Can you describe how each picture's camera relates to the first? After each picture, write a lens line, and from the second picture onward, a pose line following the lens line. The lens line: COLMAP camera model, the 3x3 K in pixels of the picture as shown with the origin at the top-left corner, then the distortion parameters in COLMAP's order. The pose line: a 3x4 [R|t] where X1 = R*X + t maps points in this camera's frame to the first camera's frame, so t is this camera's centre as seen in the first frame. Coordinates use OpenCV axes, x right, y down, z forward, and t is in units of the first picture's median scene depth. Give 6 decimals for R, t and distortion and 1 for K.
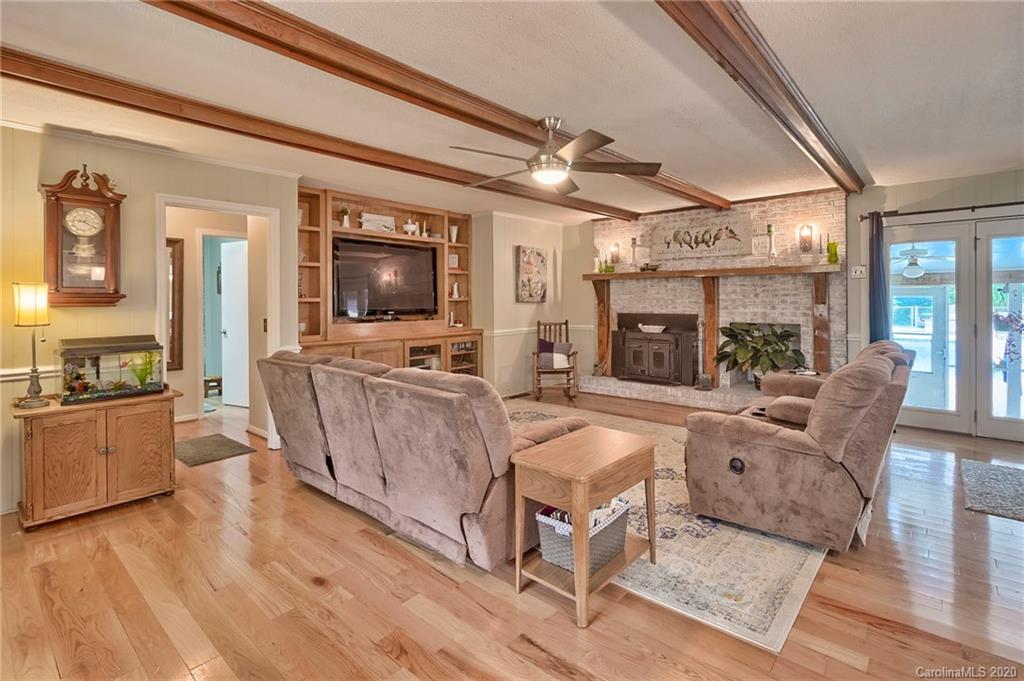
lens RADIAL K [[487.9, 0, 508.3], [0, 487.9, 299.8], [0, 0, 1]] dist [0.004873, 0.000456]
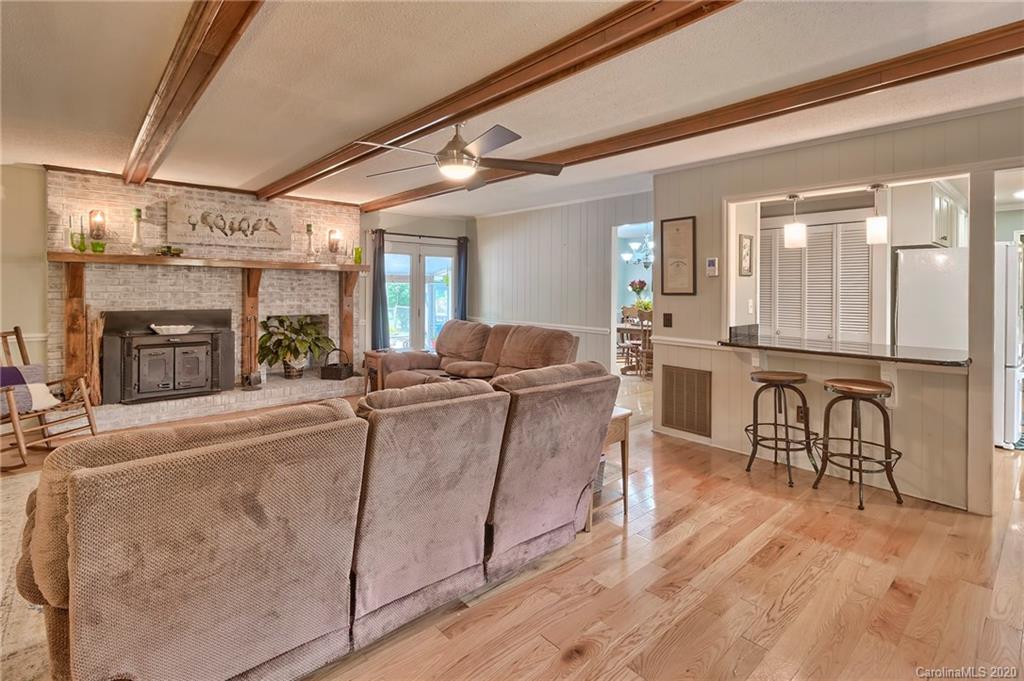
lens RADIAL K [[487.9, 0, 509.6], [0, 487.9, 294.4], [0, 0, 1]] dist [0.004873, 0.000456]
pose [[0.114159, -0.002021, 0.993460, -0.458231], [-0.002471, 0.999994, 0.002318, -0.000783], [-0.993459, -0.002719, 0.114153, 0.395216]]
